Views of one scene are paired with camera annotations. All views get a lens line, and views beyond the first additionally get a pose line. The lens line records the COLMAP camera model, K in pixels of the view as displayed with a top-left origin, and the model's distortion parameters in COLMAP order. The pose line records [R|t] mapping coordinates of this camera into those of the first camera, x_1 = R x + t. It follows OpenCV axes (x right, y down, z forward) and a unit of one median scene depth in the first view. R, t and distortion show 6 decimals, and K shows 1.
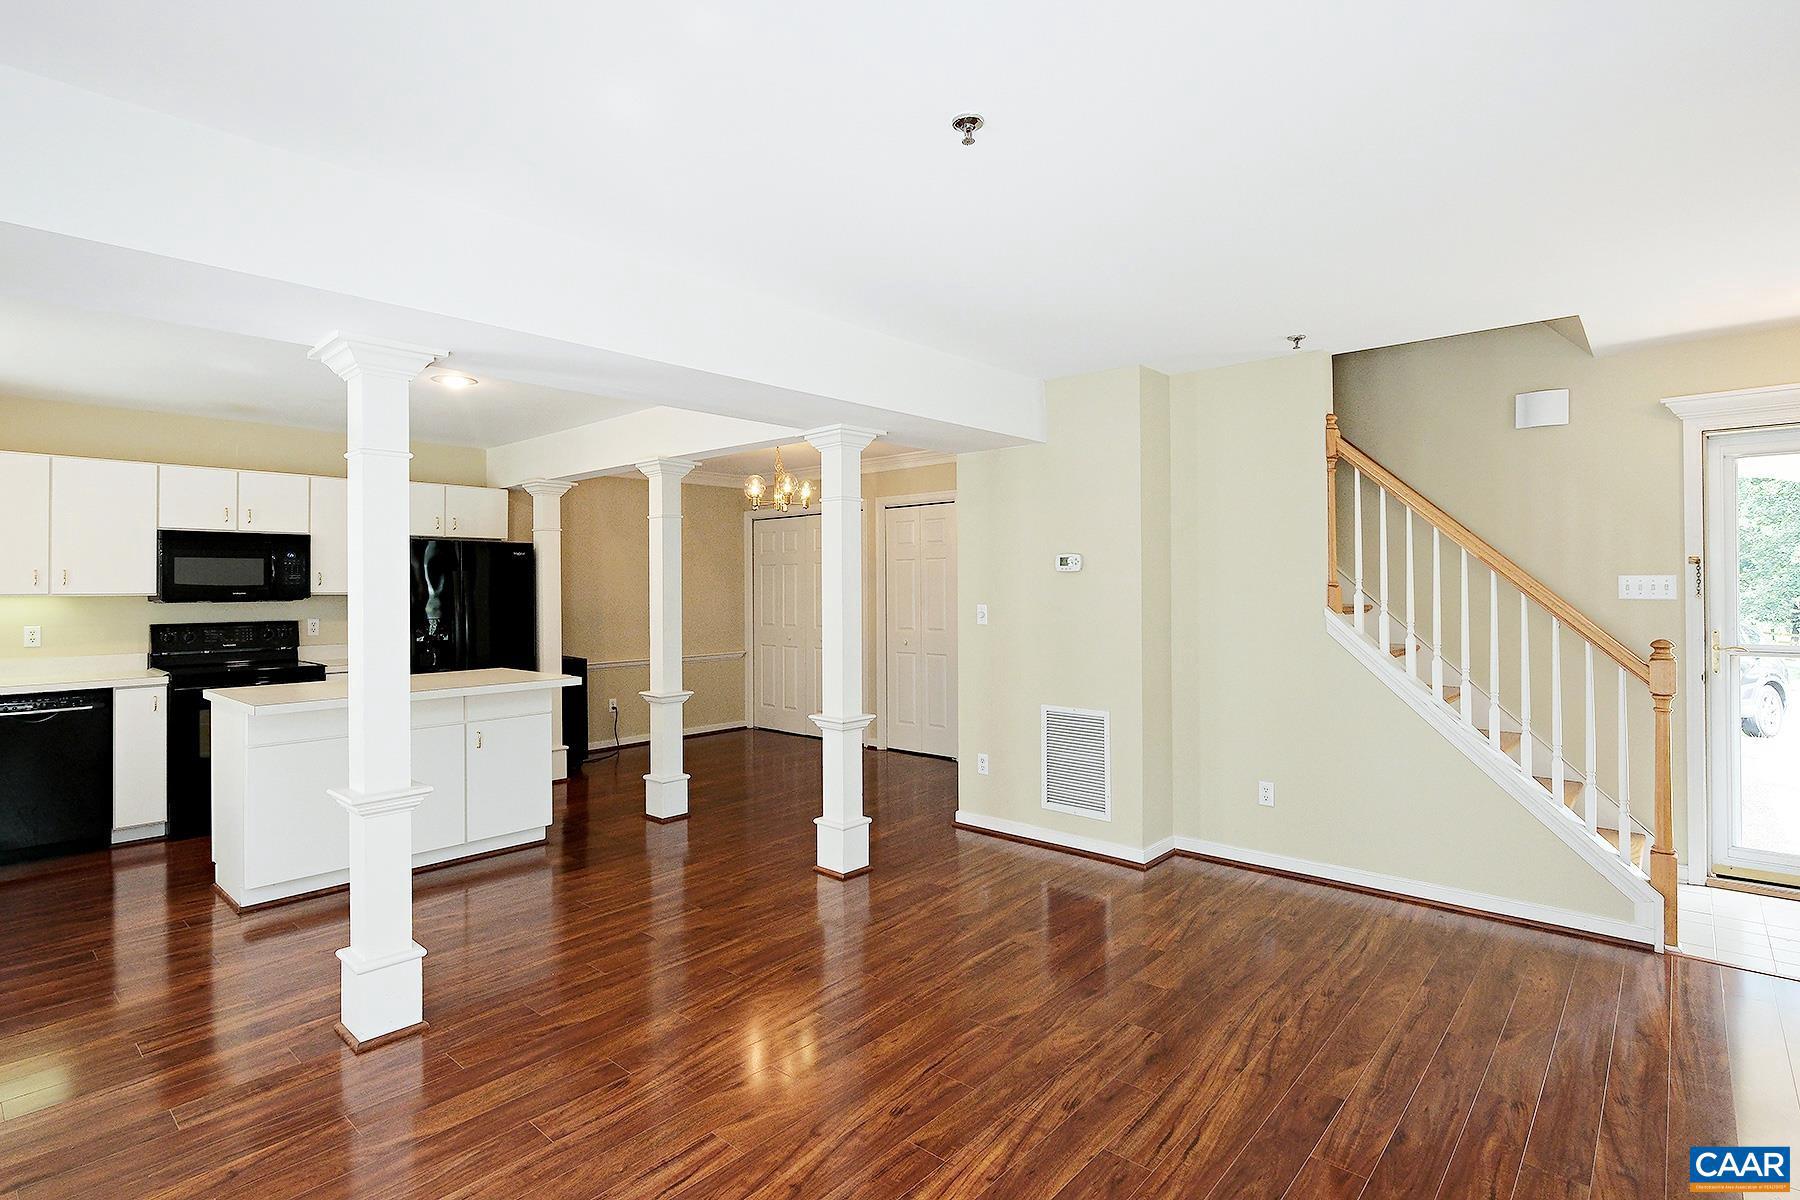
lens RADIAL K [[862.3, 0, 842.2], [0, 862.3, 574.4], [0, 0, 1]] dist [-0.002032, -0.000853]
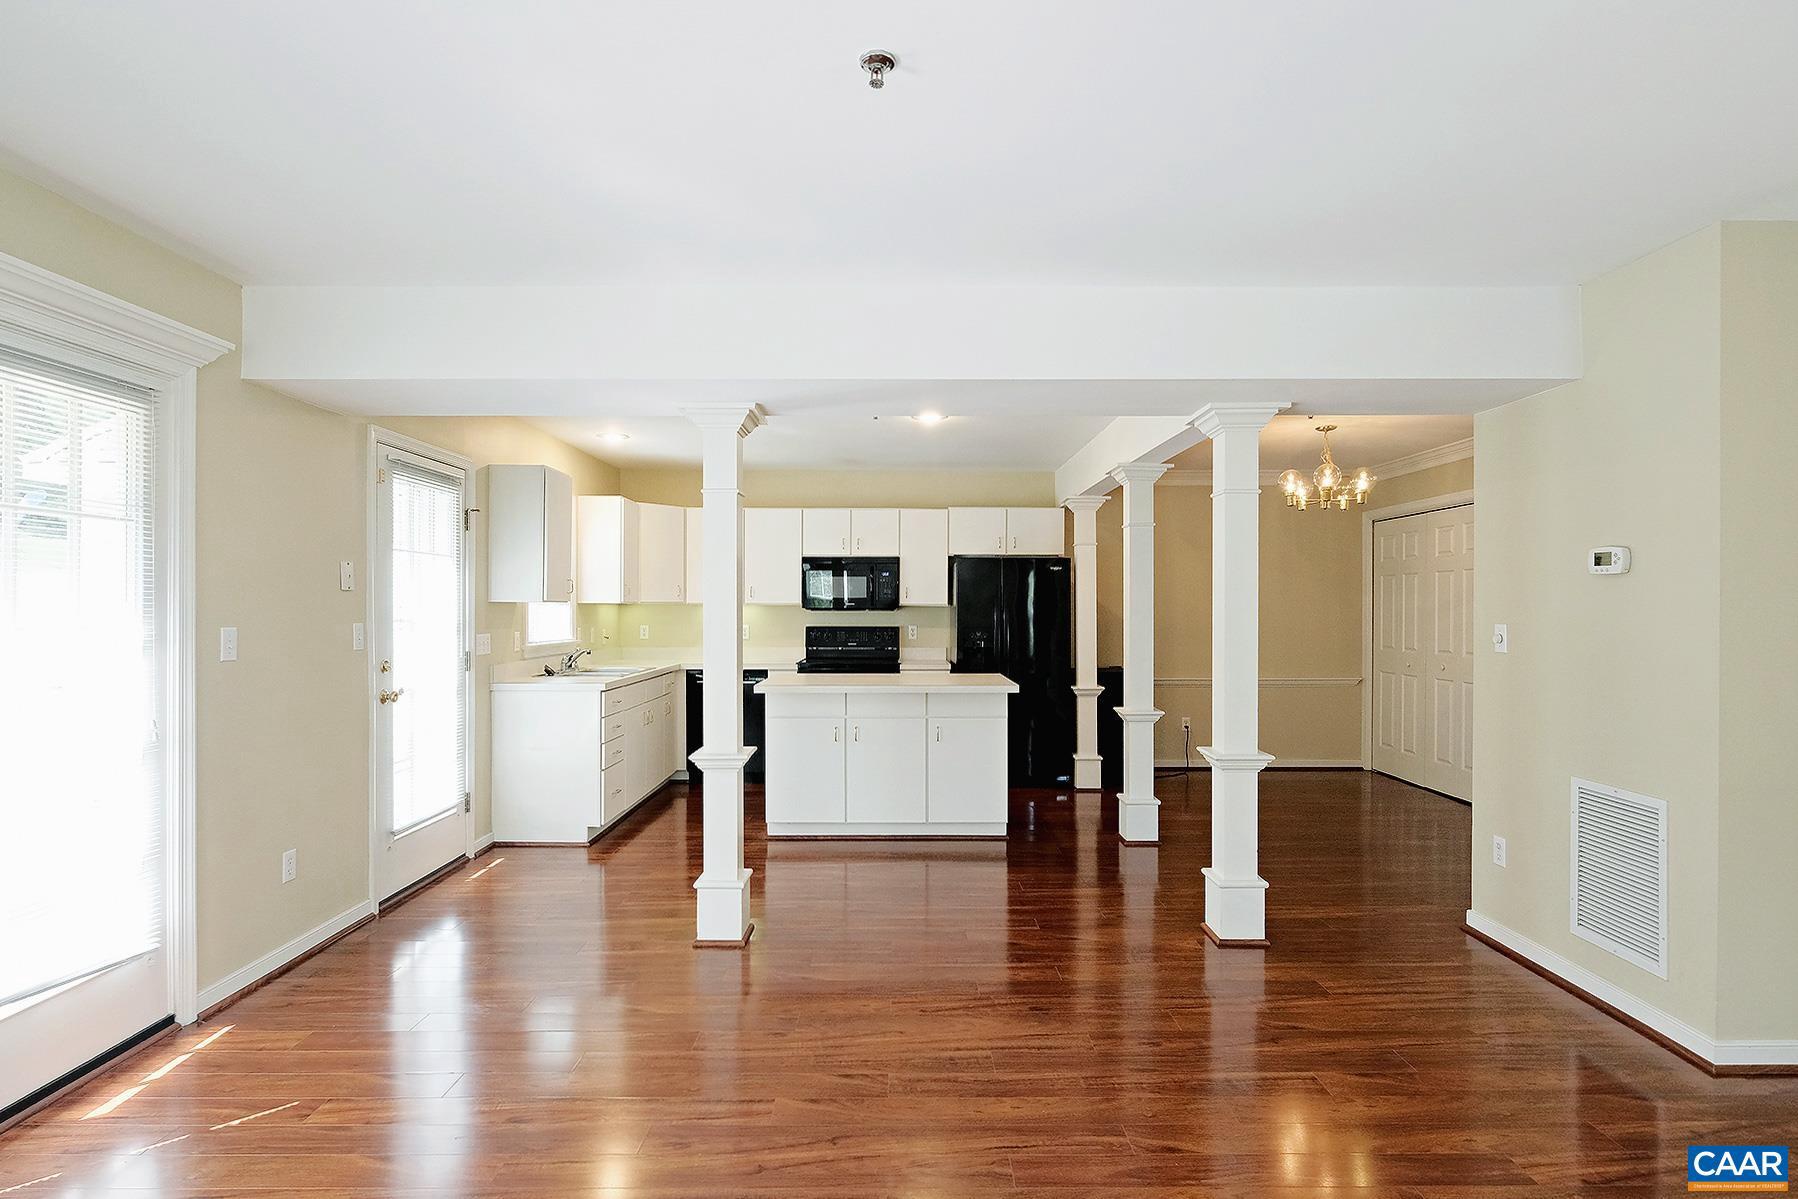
lens RADIAL K [[867.9, 0, 899.0], [0, 867.9, 599.5], [0, 0, 1]] dist [-0.000988, -0.000684]
pose [[0.699271, 0.001373, -0.714856, 0.290748], [0.005296, 0.999961, 0.007101, 0.006449], [0.714837, -0.008752, 0.699236, 0.140501]]
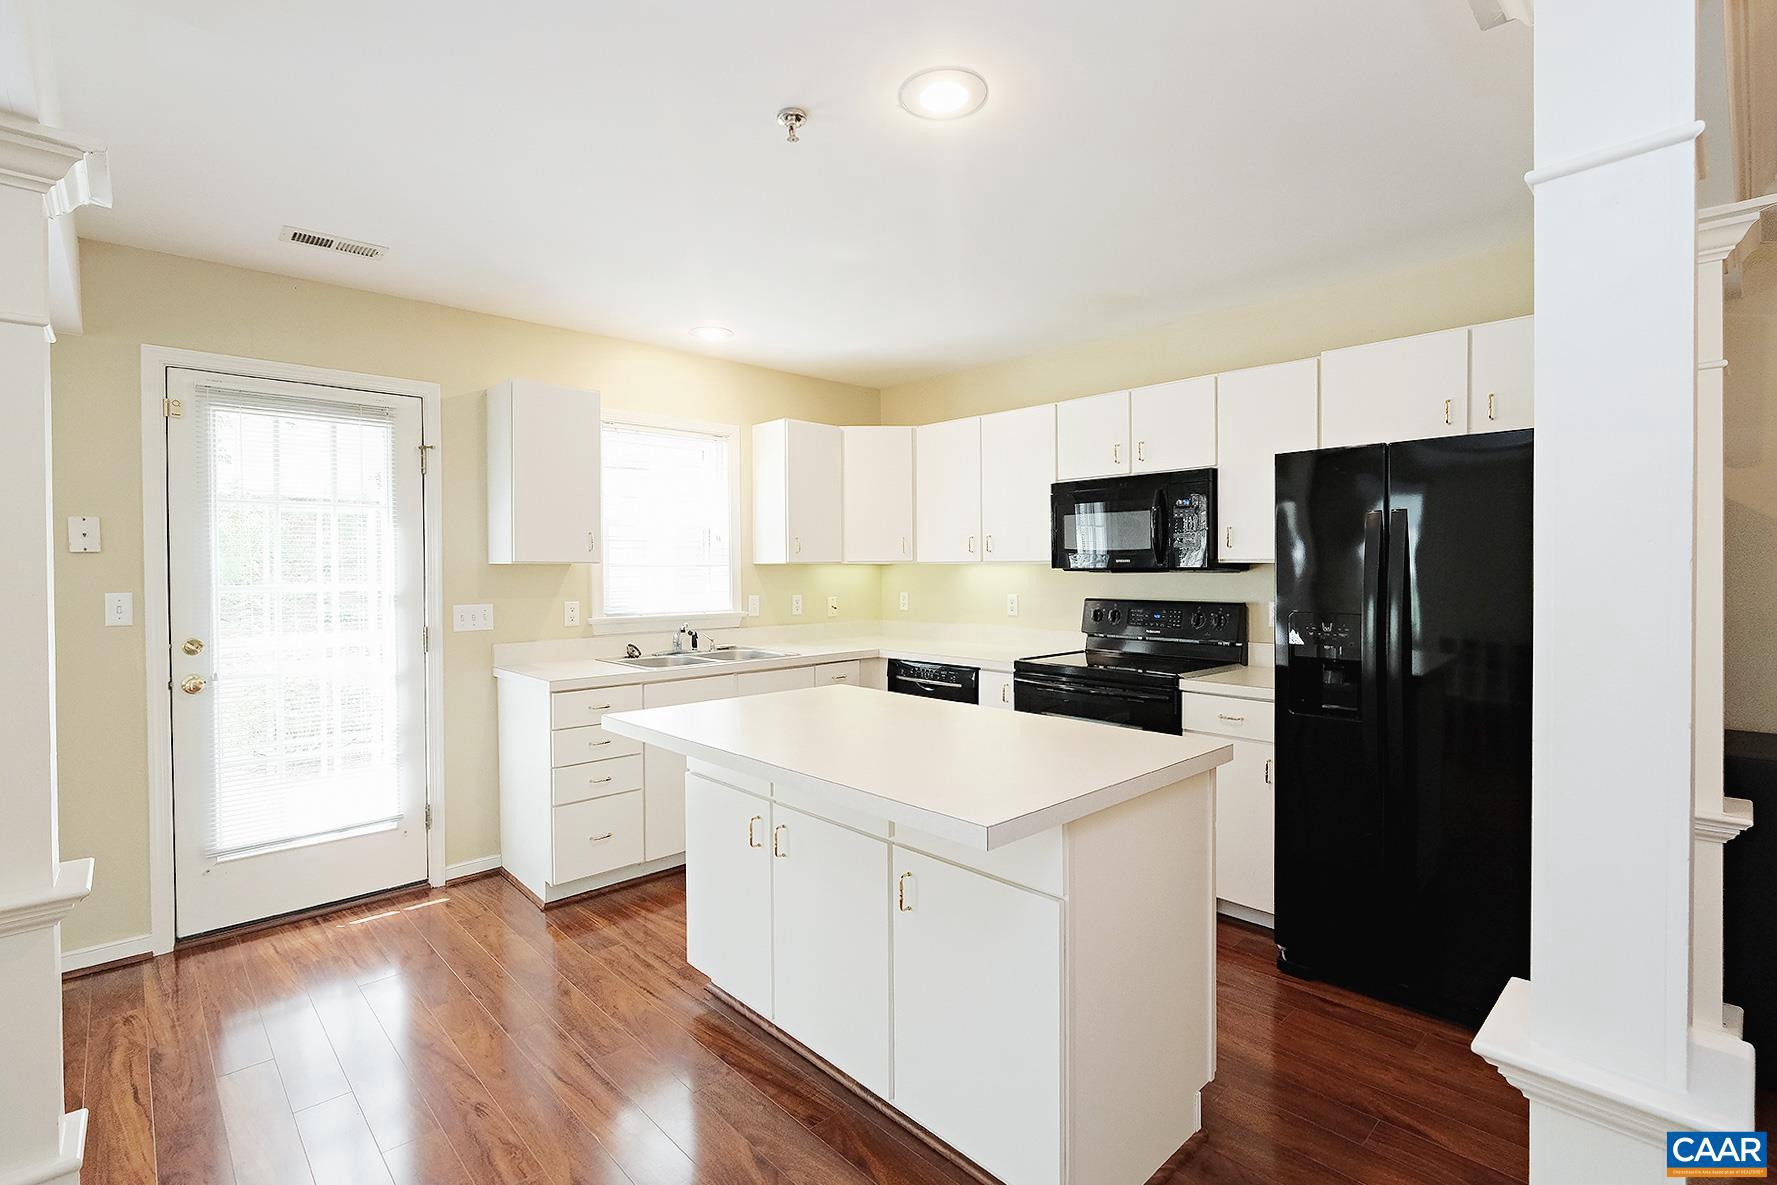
lens RADIAL K [[818.3, 0, 864.4], [0, 818.3, 574.7], [0, 0, 1]] dist [-0.000134, -0.000237]
pose [[-0.045440, 0.014830, -0.998857, -0.005427], [0.021549, 0.999672, 0.013862, 0.020003], [0.998735, -0.020895, -0.045745, 0.827405]]
